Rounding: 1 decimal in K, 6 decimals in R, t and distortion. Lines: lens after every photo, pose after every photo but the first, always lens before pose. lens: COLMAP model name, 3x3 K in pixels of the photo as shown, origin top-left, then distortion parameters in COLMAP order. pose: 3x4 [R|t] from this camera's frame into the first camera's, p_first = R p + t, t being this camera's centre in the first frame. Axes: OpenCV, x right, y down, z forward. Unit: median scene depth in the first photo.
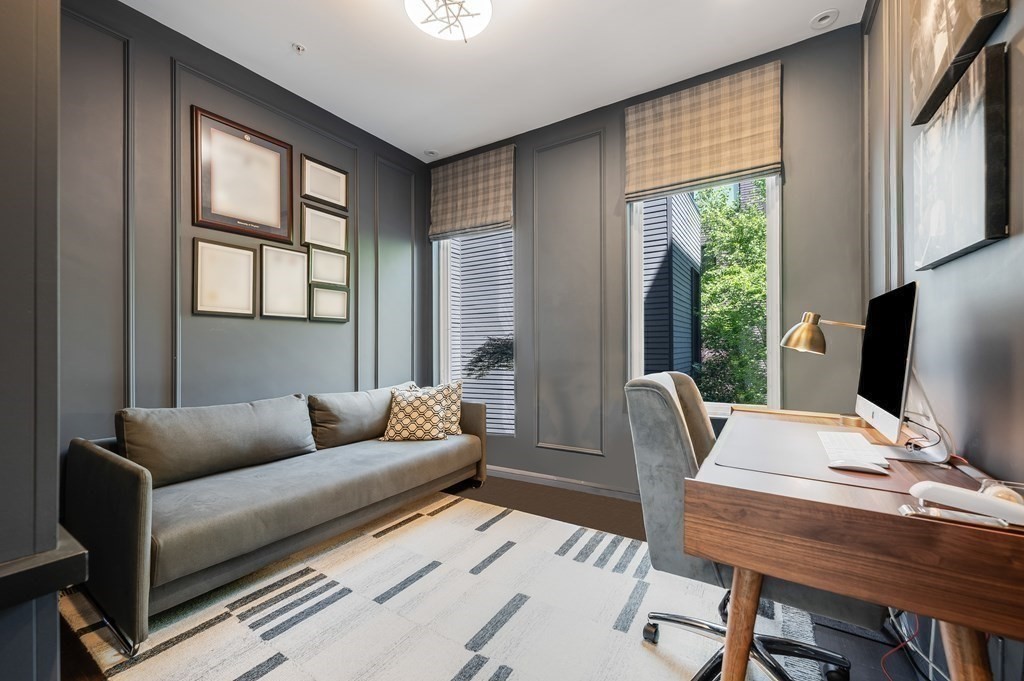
lens RADIAL K [[406.2, 0, 511.0], [0, 406.2, 343.2], [0, 0, 1]] dist [-0.000315, -0.000002]
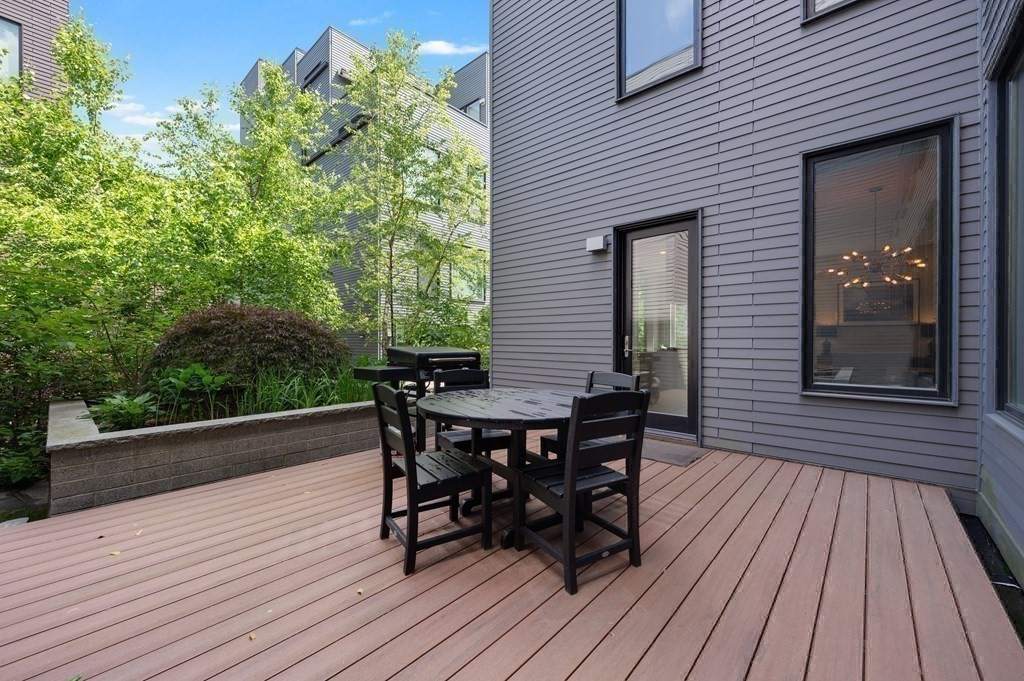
lens RADIAL K [[406.2, 0, 512.0], [0, 406.2, 340.9], [0, 0, 1]] dist [-0.000315, -0.000002]
pose [[0.158614, 0.000236, 0.987341, 0.137140], [-0.003936, 0.999992, 0.000393, 0.000778], [-0.987333, -0.003949, 0.158614, 0.298006]]
